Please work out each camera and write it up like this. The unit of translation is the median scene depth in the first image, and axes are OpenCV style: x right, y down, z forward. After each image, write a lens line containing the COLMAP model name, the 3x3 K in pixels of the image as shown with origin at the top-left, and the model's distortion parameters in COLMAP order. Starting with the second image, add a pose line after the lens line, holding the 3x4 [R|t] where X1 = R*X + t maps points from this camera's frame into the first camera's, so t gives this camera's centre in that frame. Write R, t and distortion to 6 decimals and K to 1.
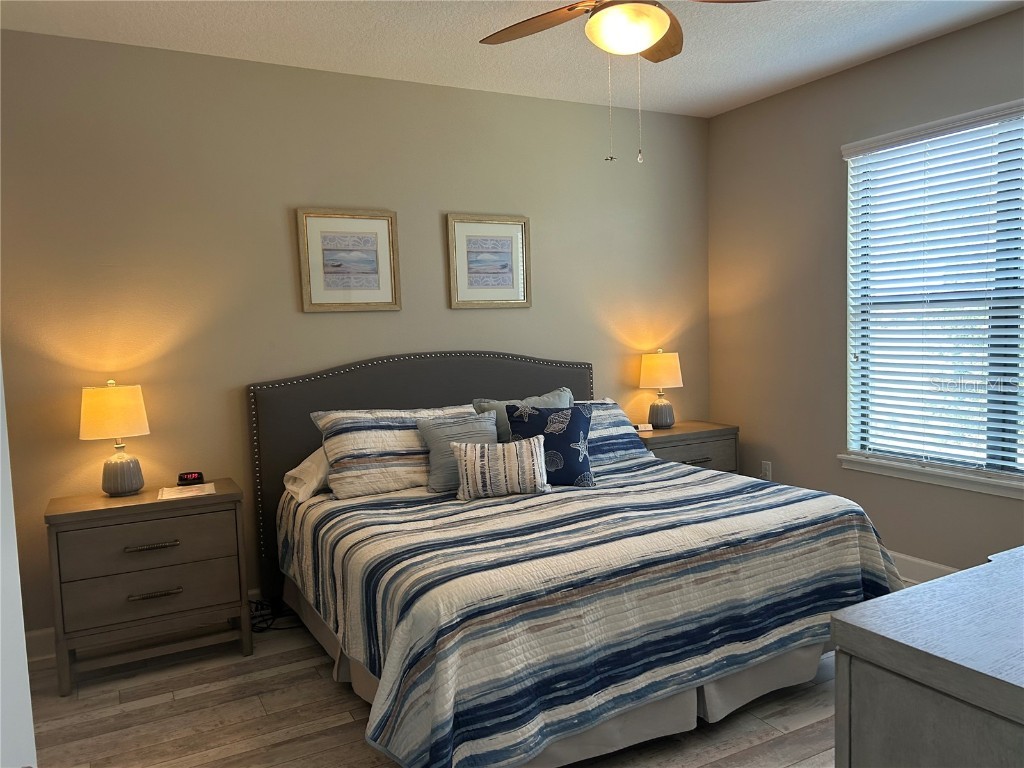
lens RADIAL K [[774.6, 0, 512.0], [0, 774.6, 384.0], [0, 0, 1]] dist [0.110499, -0.132167]
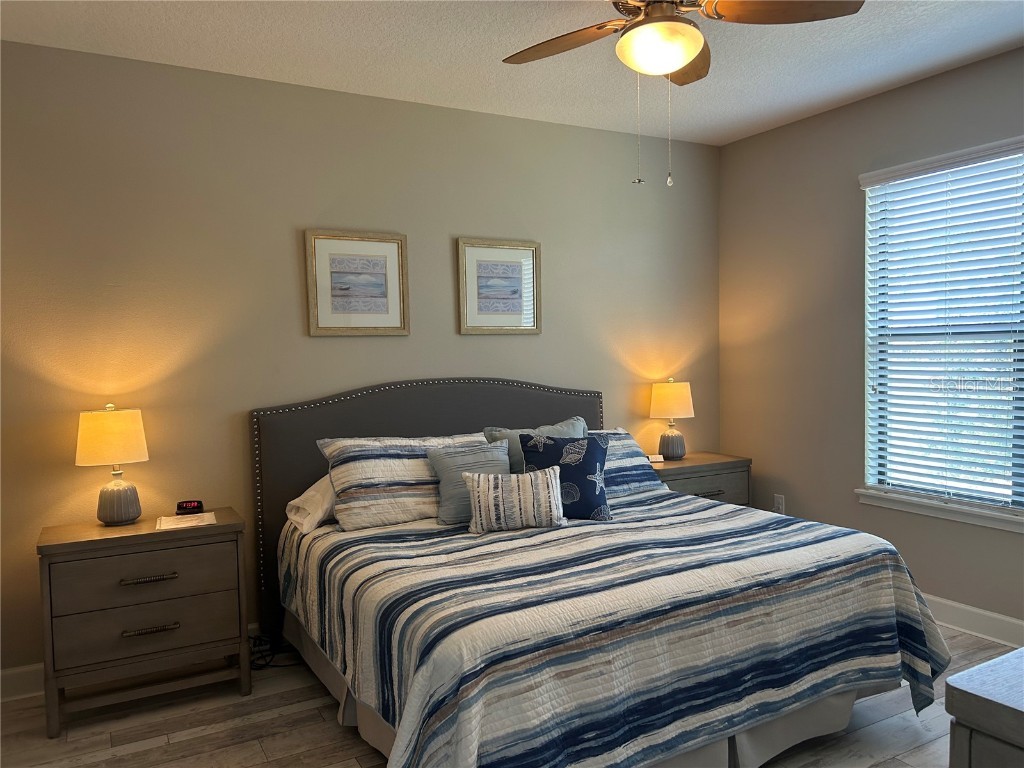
lens RADIAL K [[773.0, 0, 512.0], [0, 773.0, 389.5], [0, 0, 1]] dist [0.109171, -0.126274]
pose [[0.999840, 0.012313, 0.013010, -0.033668], [-0.011947, 0.999540, -0.027879, -0.001769], [-0.013347, 0.027720, 0.999527, 0.037784]]
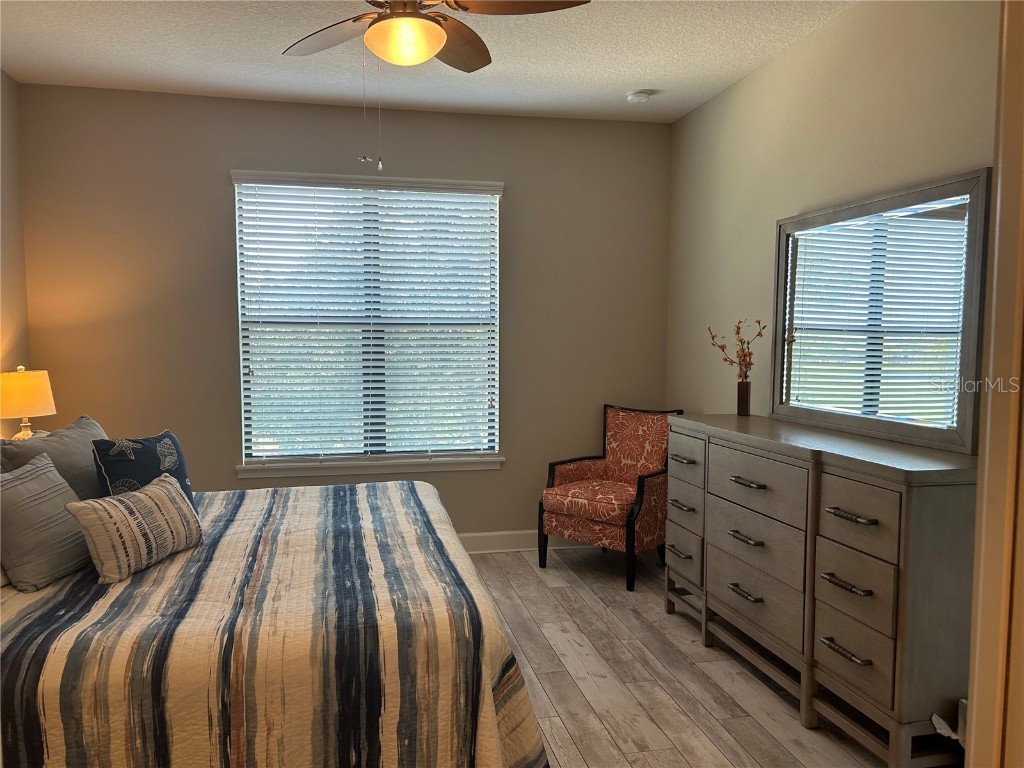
lens RADIAL K [[781.2, 0, 512.0], [0, 781.2, 384.0], [0, 0, 1]] dist [0.003174, -0.000190]
pose [[0.263397, -0.027636, 0.964292, -0.643685], [0.065179, 0.997815, 0.010793, -0.007463], [-0.962483, 0.060009, 0.264622, 0.495370]]
